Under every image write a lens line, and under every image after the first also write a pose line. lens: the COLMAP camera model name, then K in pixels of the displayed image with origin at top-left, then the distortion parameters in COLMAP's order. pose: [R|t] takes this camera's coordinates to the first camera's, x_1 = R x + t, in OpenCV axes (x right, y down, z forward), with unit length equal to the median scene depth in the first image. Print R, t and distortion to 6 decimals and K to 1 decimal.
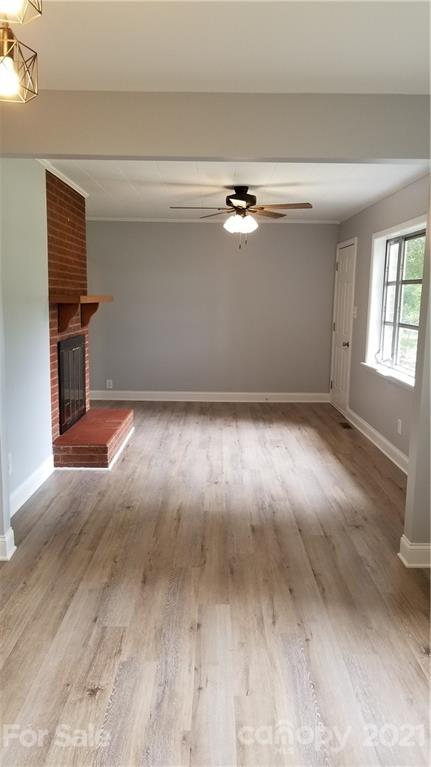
lens RADIAL K [[605.1, 0, 215.2], [0, 605.1, 384.0], [0, 0, 1]] dist [0.072543, -0.123153]
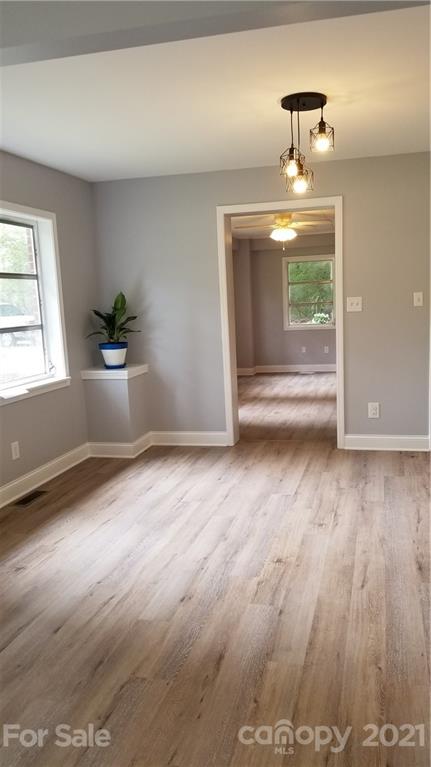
lens RADIAL K [[605.1, 0, 216.1], [0, 605.1, 383.8], [0, 0, 1]] dist [0.072543, -0.123153]
pose [[-0.964742, -0.016248, 0.262695, -0.343616], [0.062160, 0.955793, 0.287396, -0.248272], [-0.255751, 0.293592, -0.921083, 1.803205]]
